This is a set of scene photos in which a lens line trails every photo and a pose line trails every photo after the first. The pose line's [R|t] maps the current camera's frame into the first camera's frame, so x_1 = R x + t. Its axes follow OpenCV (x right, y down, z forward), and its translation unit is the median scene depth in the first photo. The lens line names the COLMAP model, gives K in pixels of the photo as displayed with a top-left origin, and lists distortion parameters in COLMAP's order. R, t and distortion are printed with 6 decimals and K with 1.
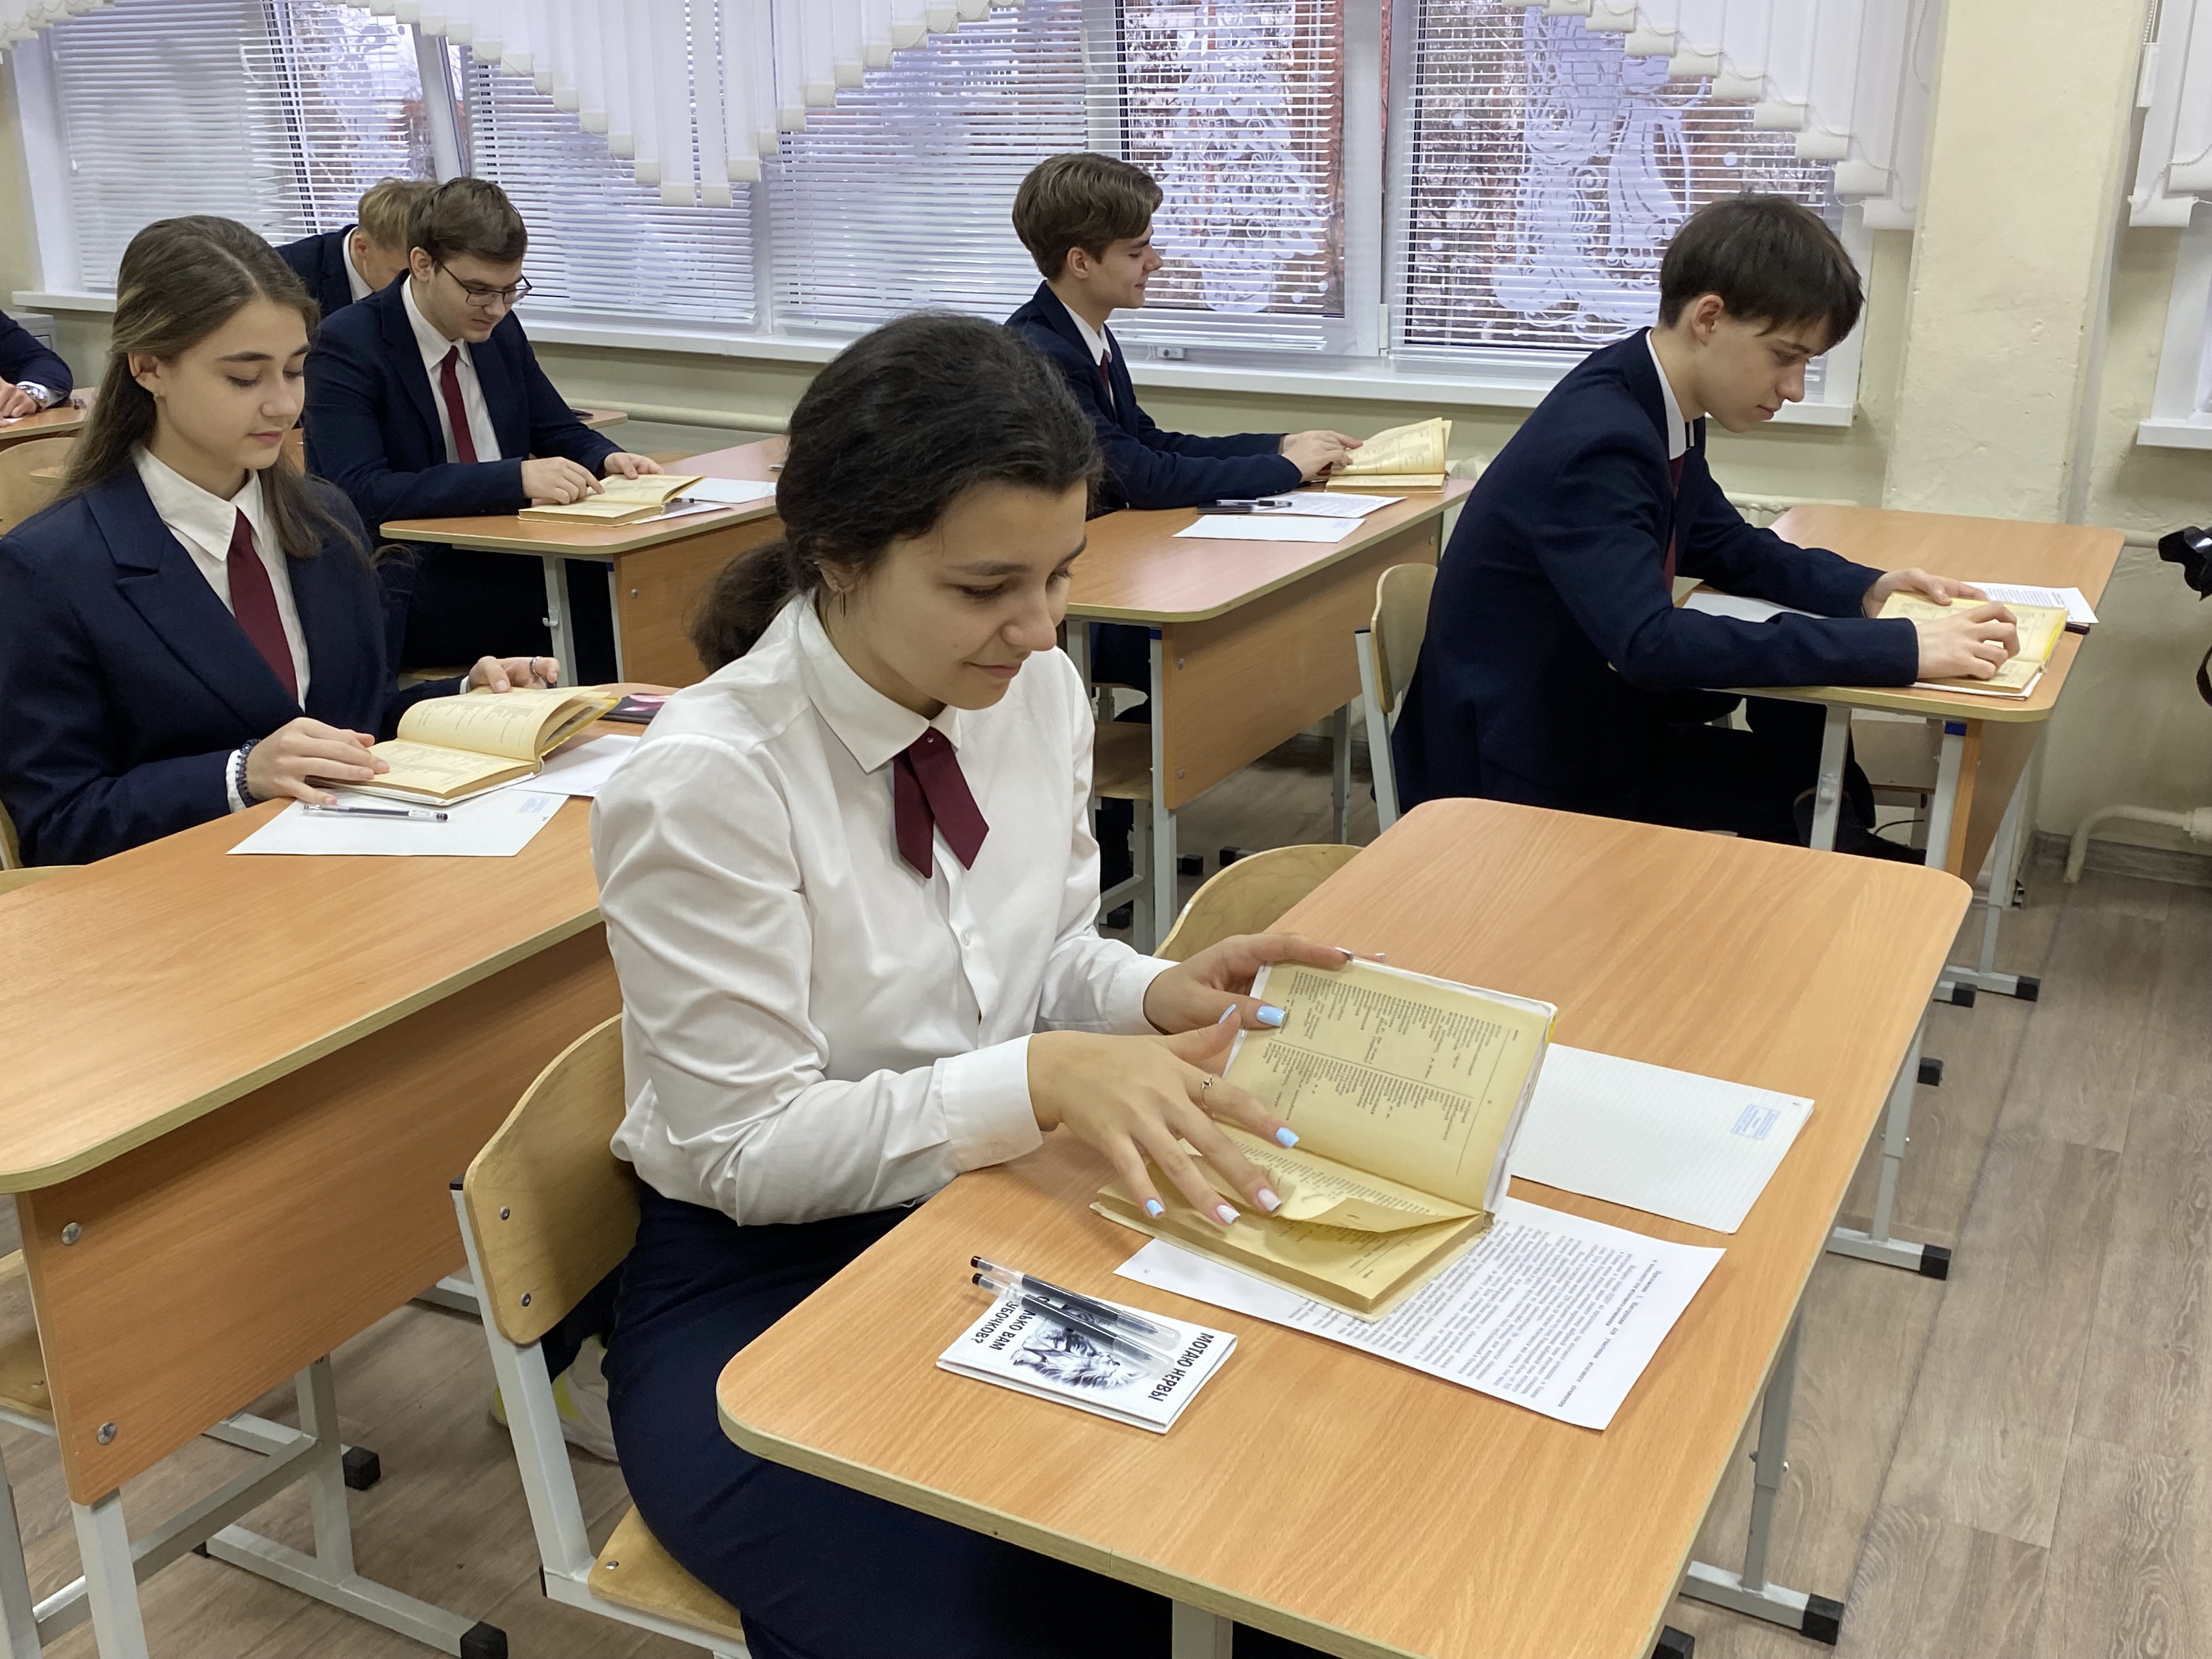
lens RADIAL K [[2131.4, 0, 1054.9], [0, 2131.4, 825.4], [0, 0, 1]] dist [0.116881, -0.282386]
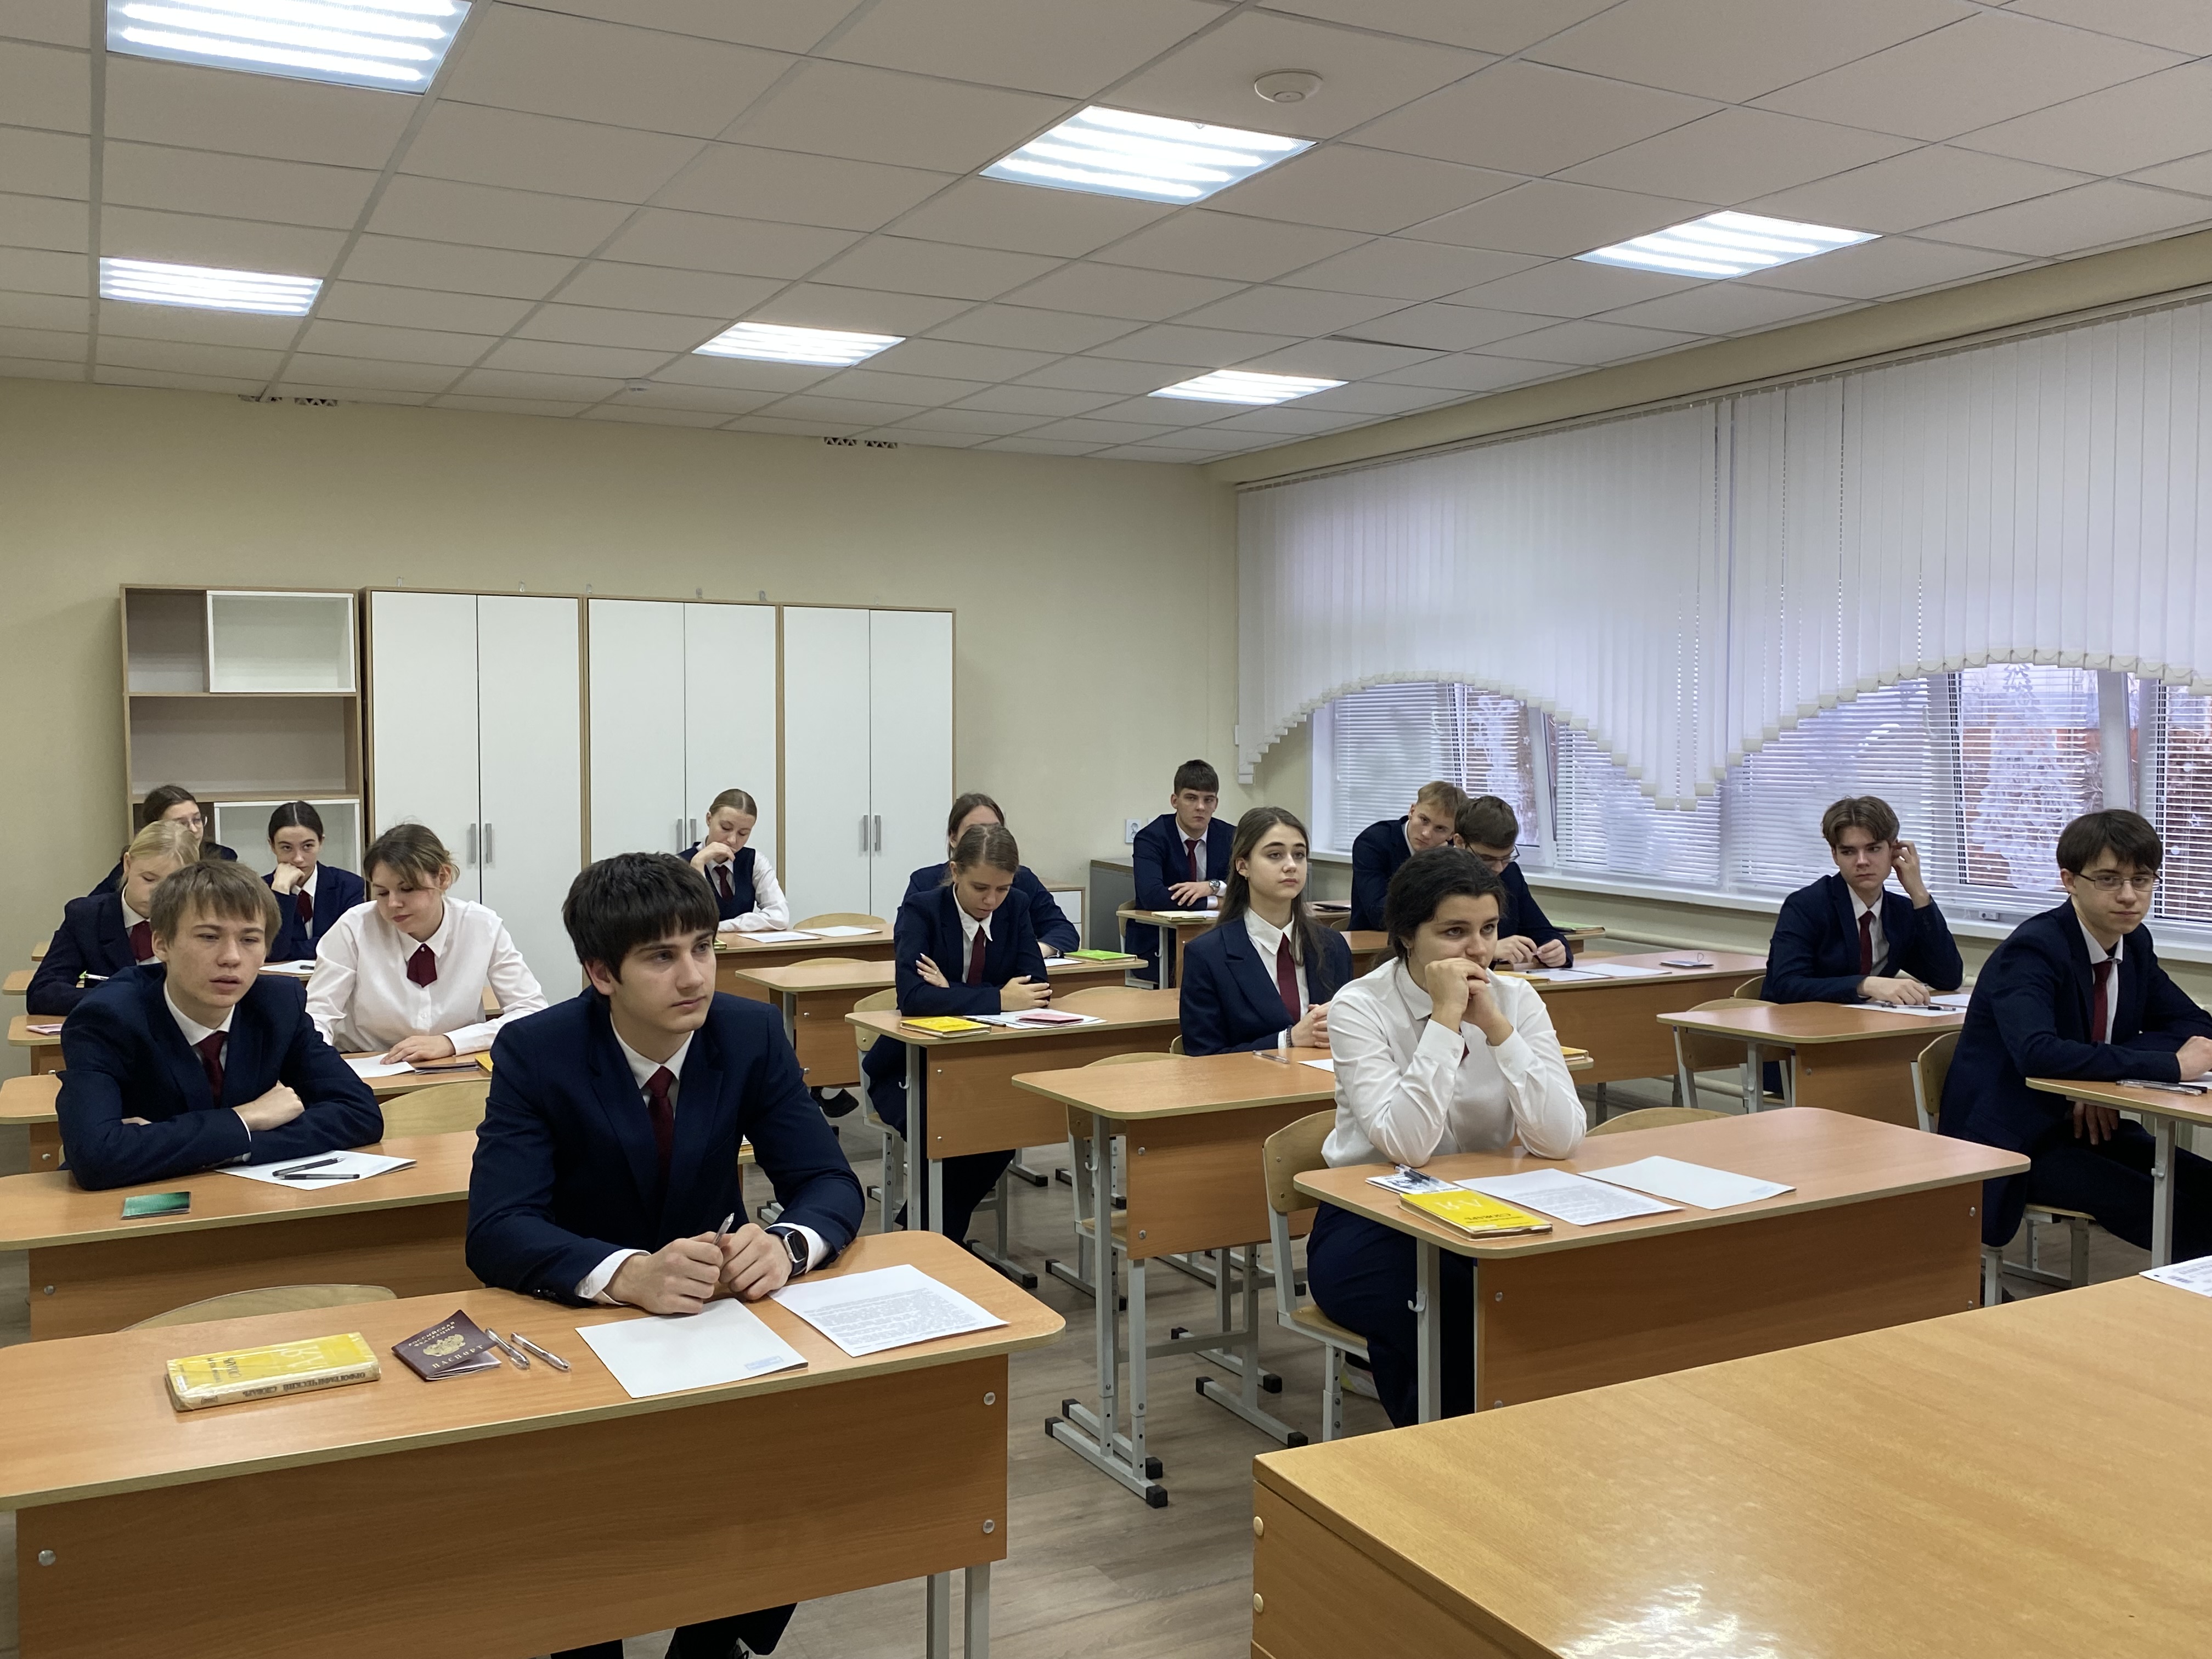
lens RADIAL K [[1880.0, 0, 1106.0], [0, 1880.0, 829.5], [0, 0, 1]] dist [0.068422, -0.166731]
pose [[0.833209, 0.030697, -0.552105, 0.284552], [-0.175503, 0.961514, -0.211401, 0.104559], [0.524367, 0.273037, 0.806529, -0.376481]]
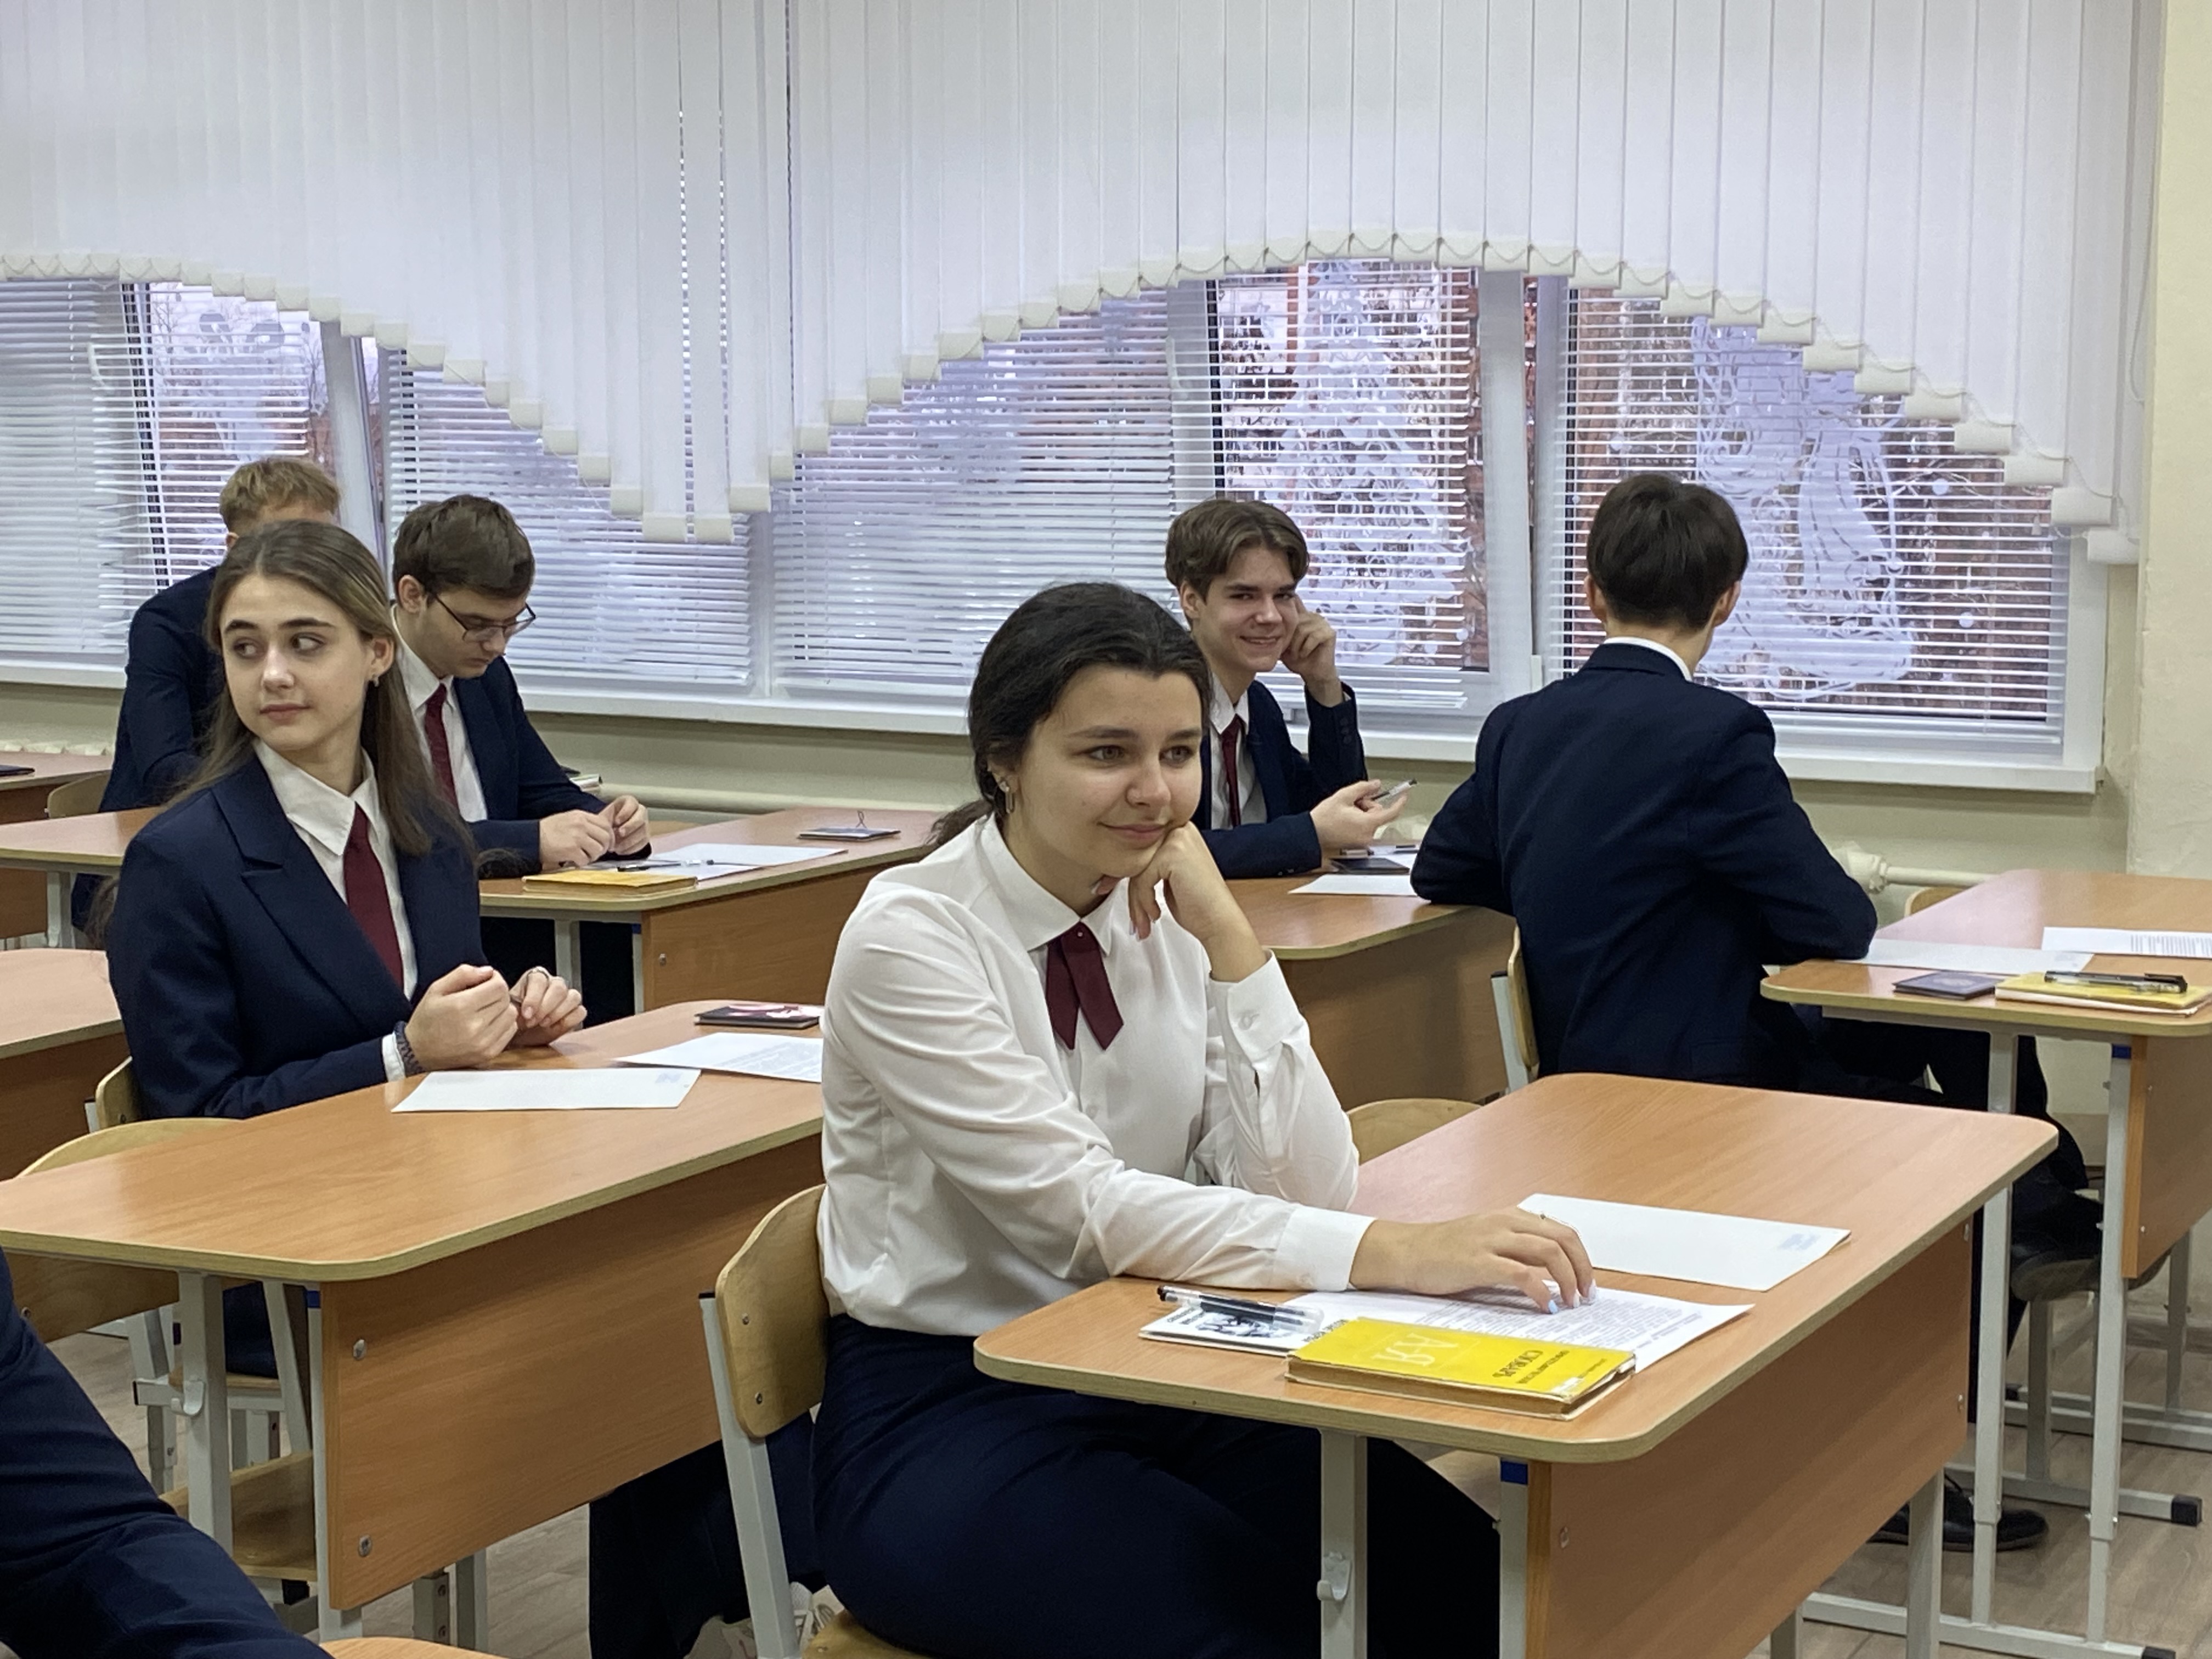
lens RADIAL K [[3525.0, 0, 1106.0], [0, 3525.0, 829.5], [0, 0, 1]] dist [0.258126, -0.733549]
pose [[0.999931, 0.003729, 0.011132, -0.026778], [-0.001331, 0.978105, -0.208106, 0.106704], [-0.011664, 0.208077, 0.978043, -0.315412]]
